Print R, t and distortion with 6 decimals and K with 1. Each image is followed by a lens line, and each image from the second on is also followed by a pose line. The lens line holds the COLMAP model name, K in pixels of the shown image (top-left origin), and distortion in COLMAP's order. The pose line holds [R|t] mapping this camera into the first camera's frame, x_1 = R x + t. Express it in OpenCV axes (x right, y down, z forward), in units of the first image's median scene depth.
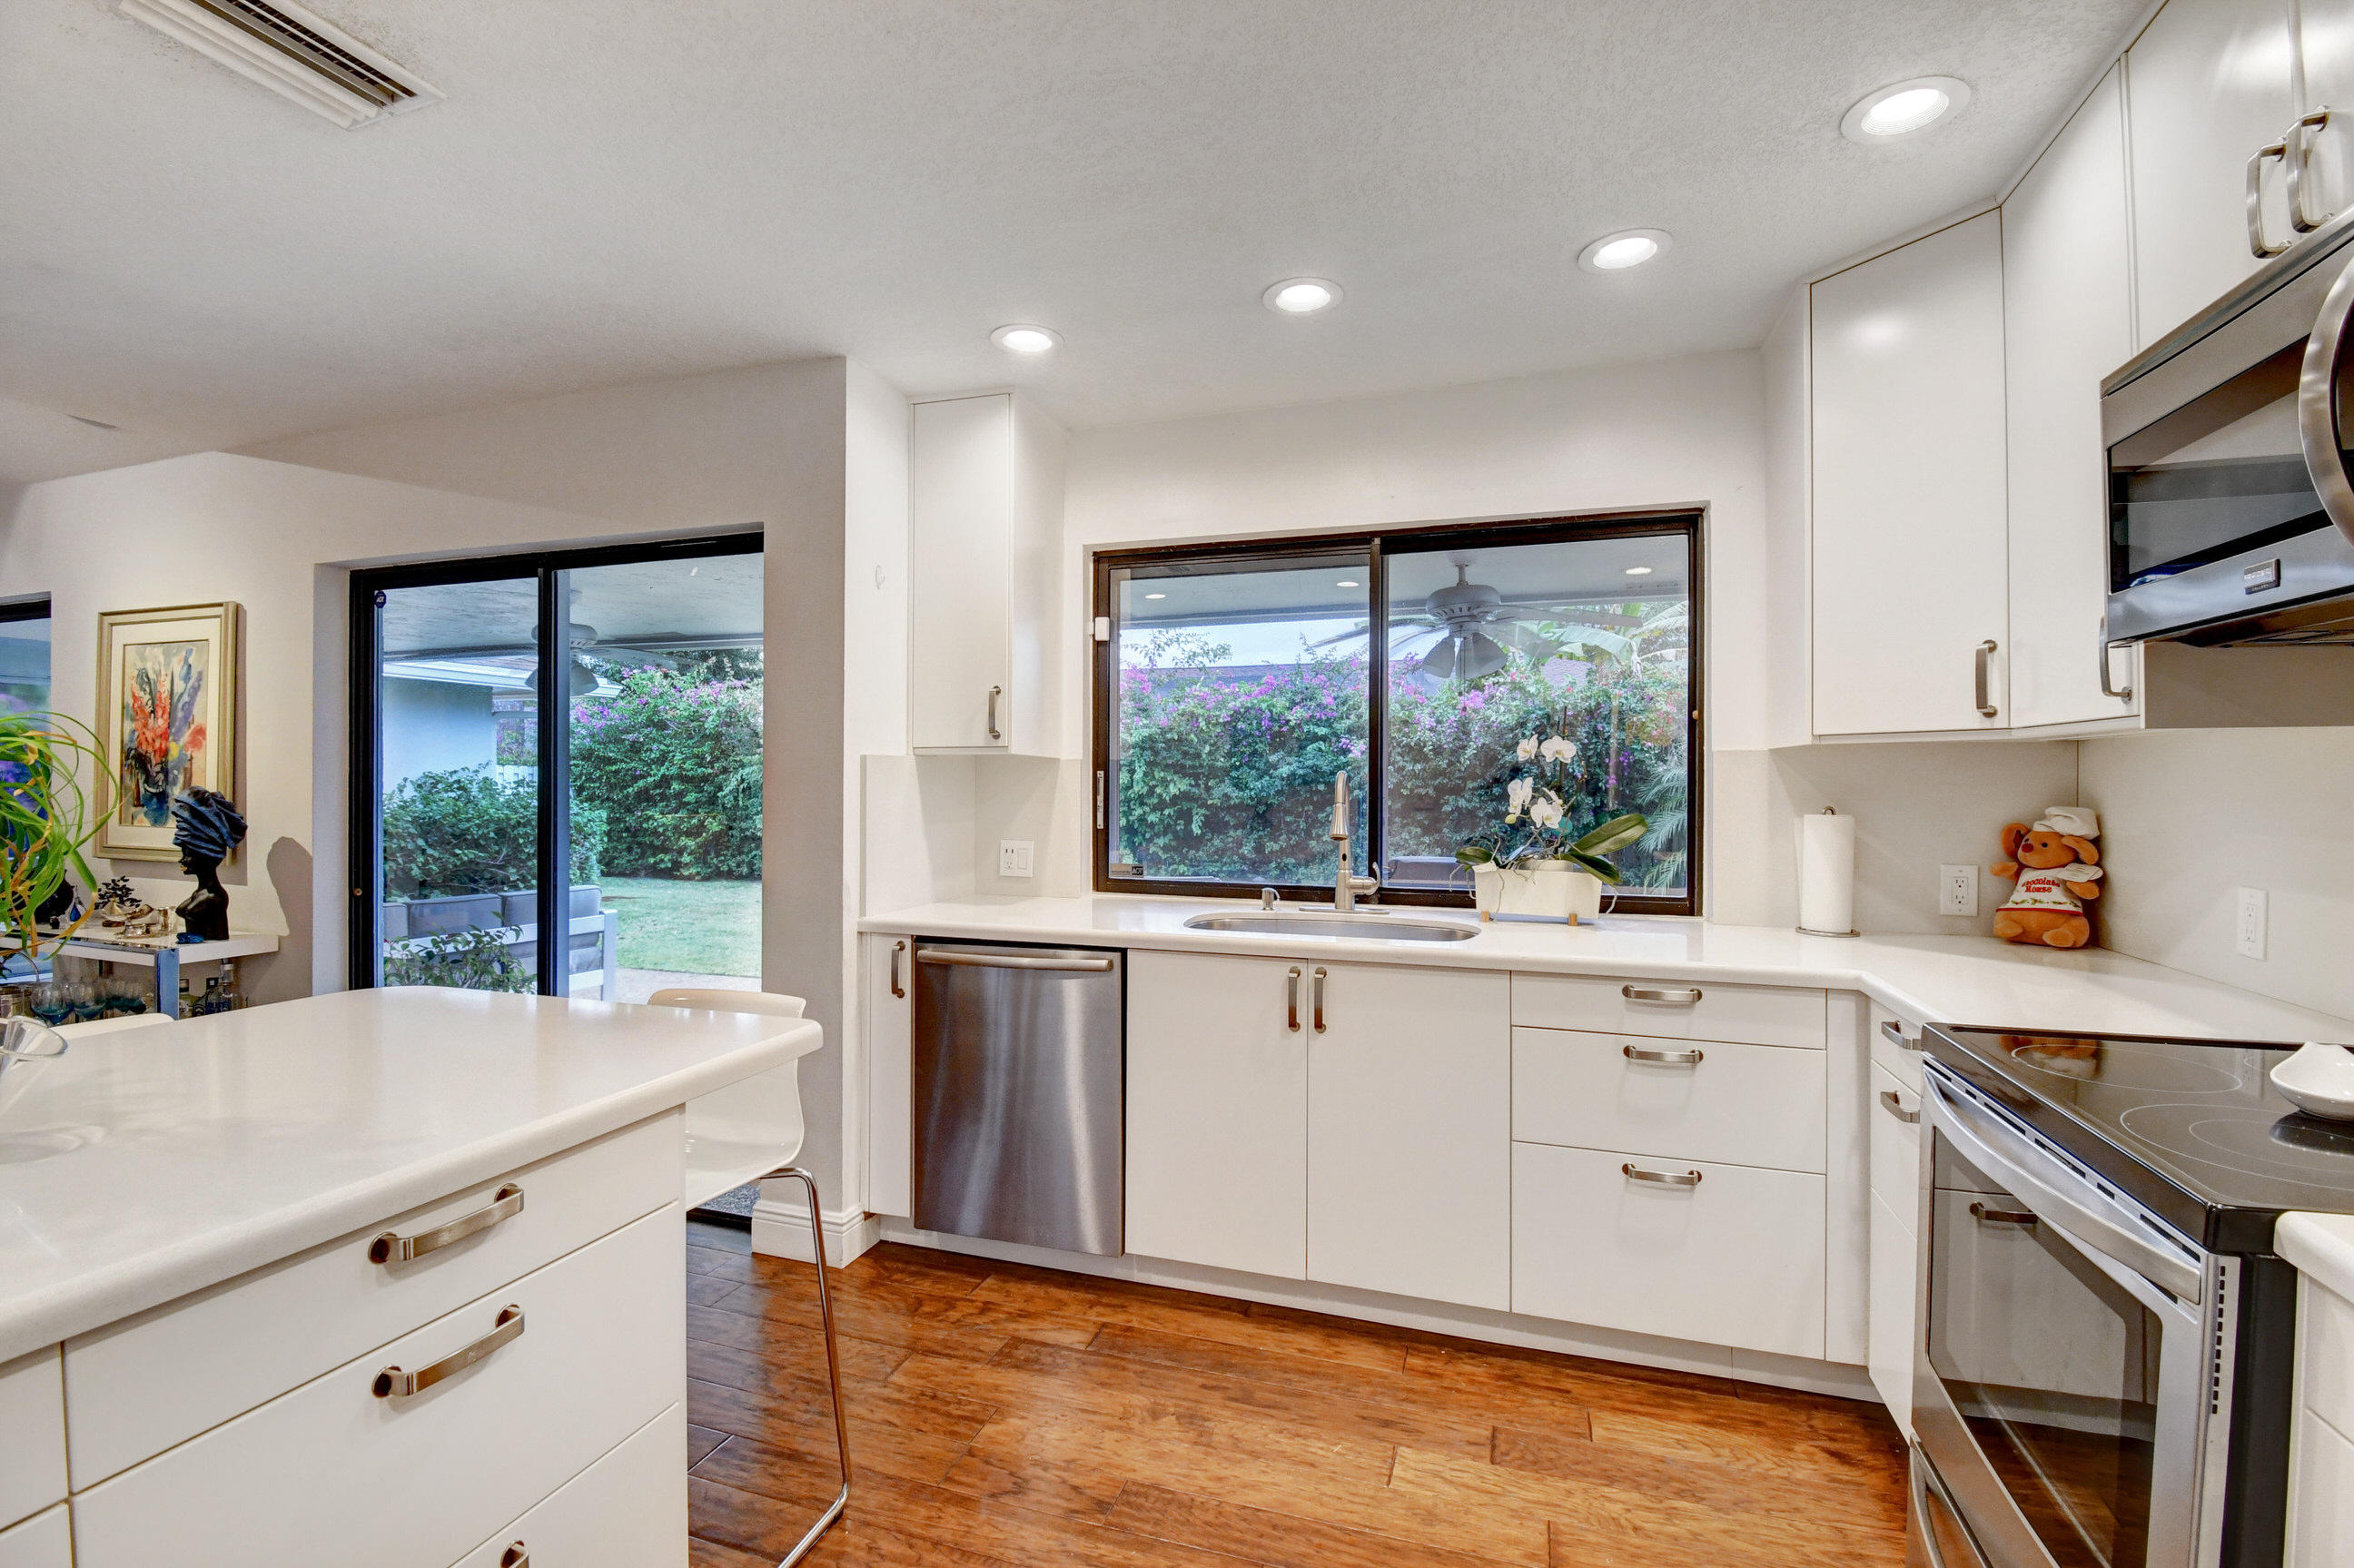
lens RADIAL K [[1062.5, 0, 1181.3], [0, 1062.5, 777.1], [0, 0, 1]] dist [0.005210, -0.000812]
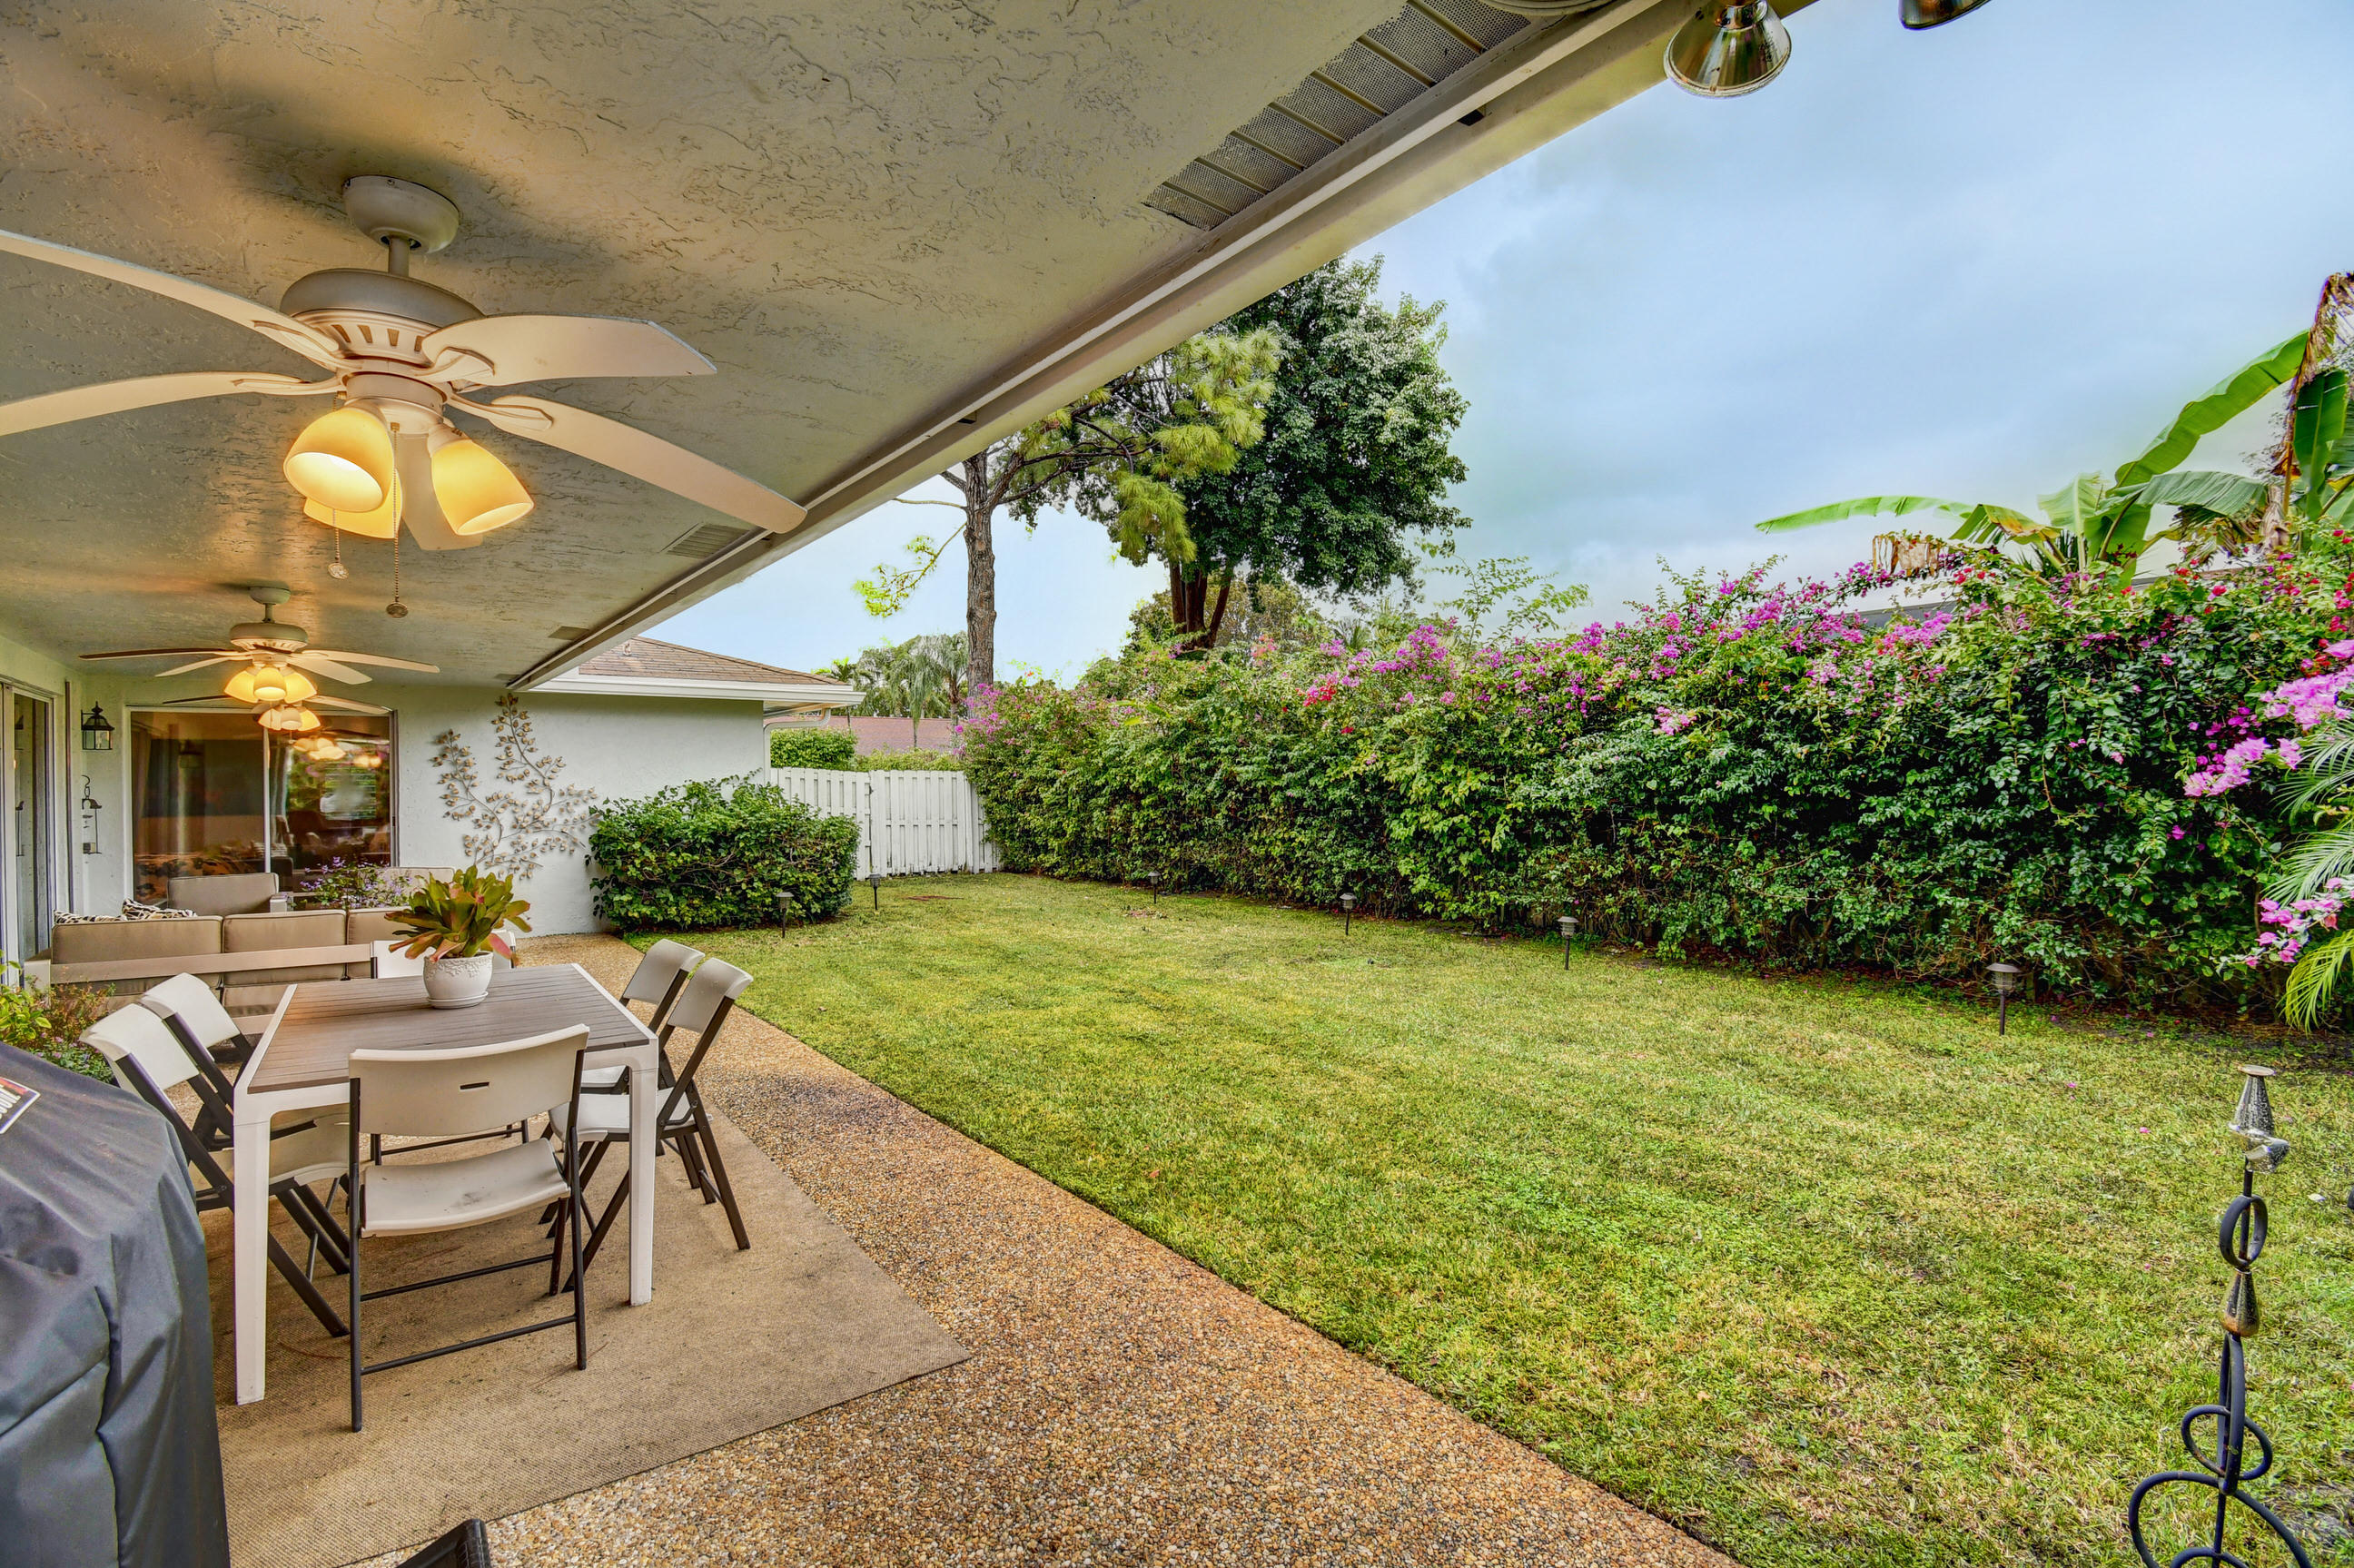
lens RADIAL K [[1062.5, 0, 1174.5], [0, 1062.5, 776.6], [0, 0, 1]] dist [0.005210, -0.000812]
pose [[0.828990, -0.014261, -0.559081, 0.239564], [0.017649, 0.999844, 0.000666, -0.000673], [0.558984, -0.010420, 0.829113, 0.278943]]
